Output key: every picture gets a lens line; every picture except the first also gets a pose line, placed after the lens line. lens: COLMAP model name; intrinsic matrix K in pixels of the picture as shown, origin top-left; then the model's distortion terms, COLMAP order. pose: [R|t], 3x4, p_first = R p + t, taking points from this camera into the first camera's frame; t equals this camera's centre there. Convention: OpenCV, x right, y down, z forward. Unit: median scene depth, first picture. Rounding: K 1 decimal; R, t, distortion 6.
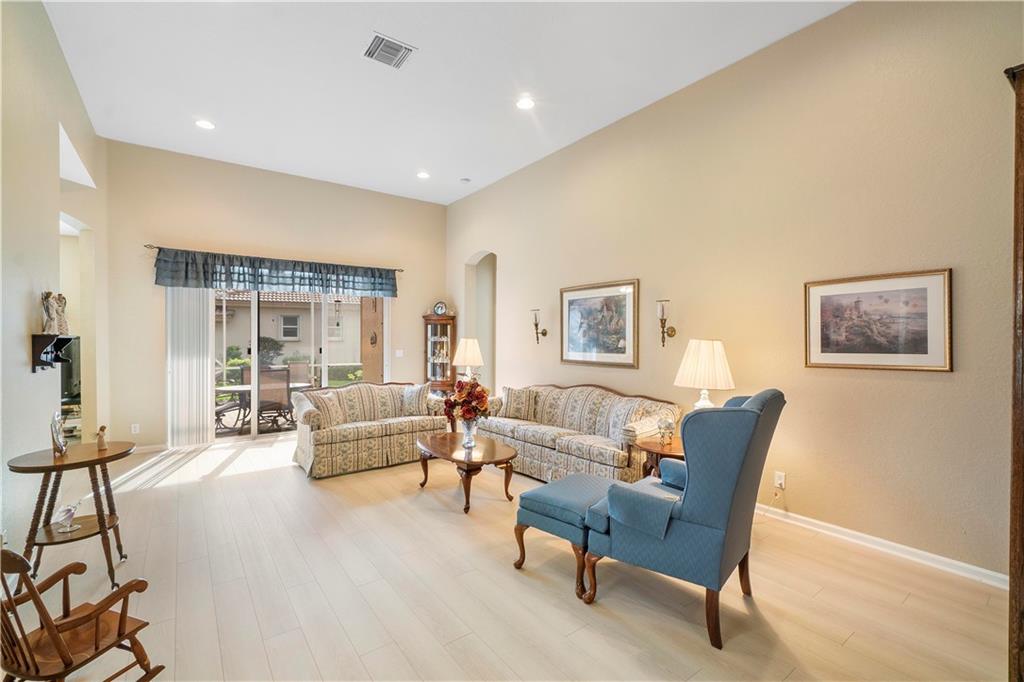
lens RADIAL K [[443.4, 0, 505.6], [0, 443.4, 340.5], [0, 0, 1]] dist [-0.002783, -0.000852]
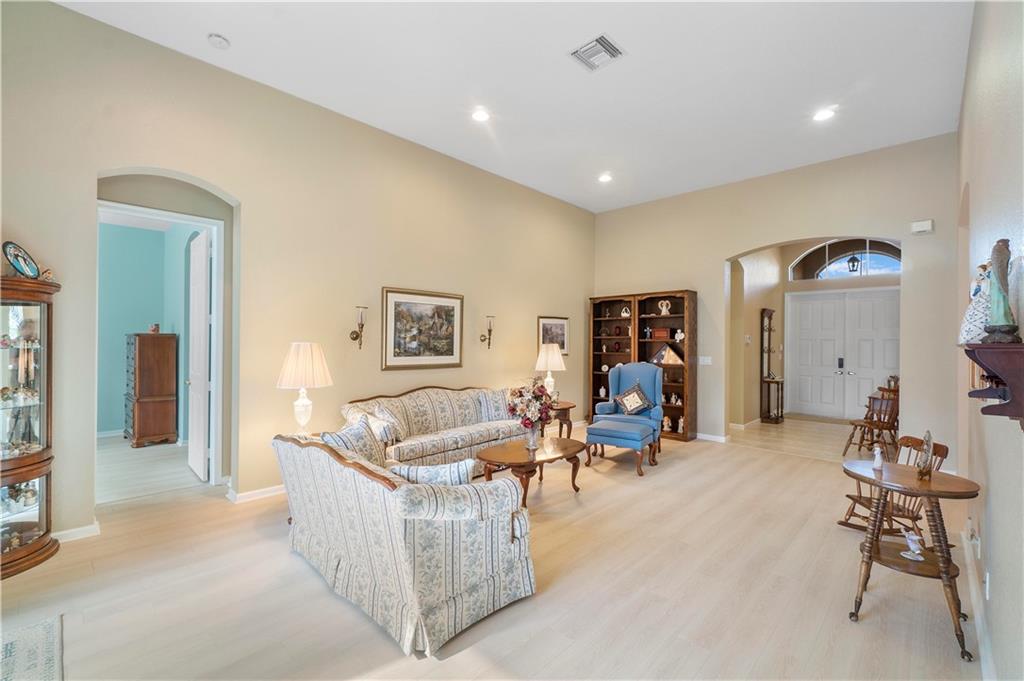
lens RADIAL K [[443.4, 0, 505.6], [0, 443.4, 340.0], [0, 0, 1]] dist [-0.002783, -0.000852]
pose [[-0.178617, 0.000455, 0.983918, -0.869140], [-0.003845, 0.999992, -0.001161, -0.010701], [-0.983911, -0.003990, -0.178614, 0.995984]]
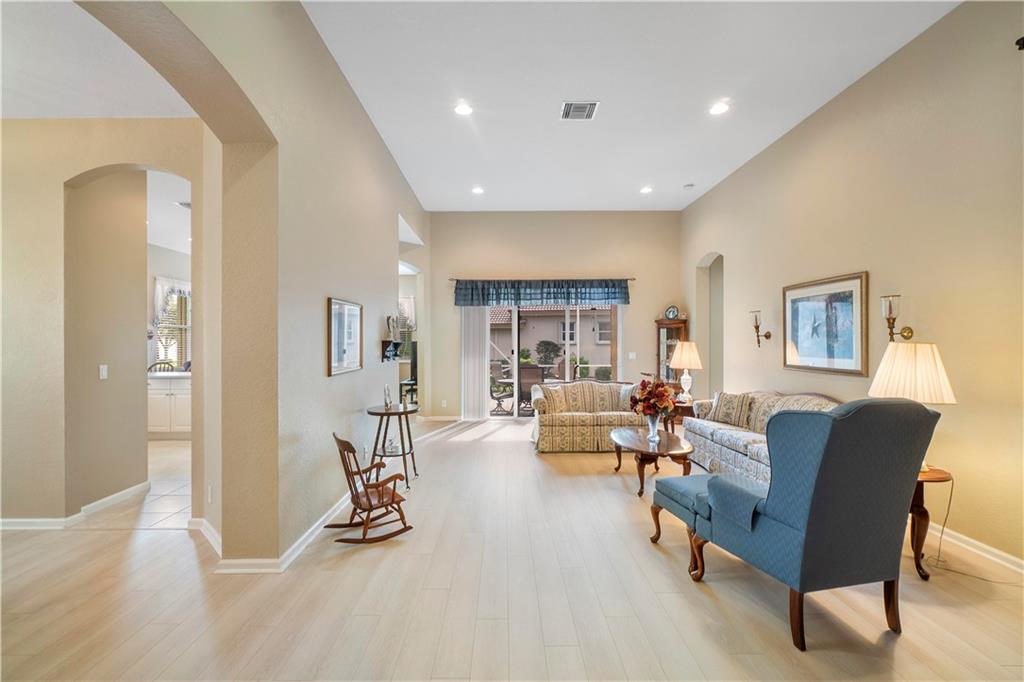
lens RADIAL K [[443.4, 0, 505.6], [0, 443.4, 340.5], [0, 0, 1]] dist [-0.002783, -0.000852]
pose [[0.809144, -0.005261, -0.587587, 0.213149], [0.000669, 0.999968, -0.008032, 0.000217], [0.587610, 0.006106, 0.809121, -0.084193]]
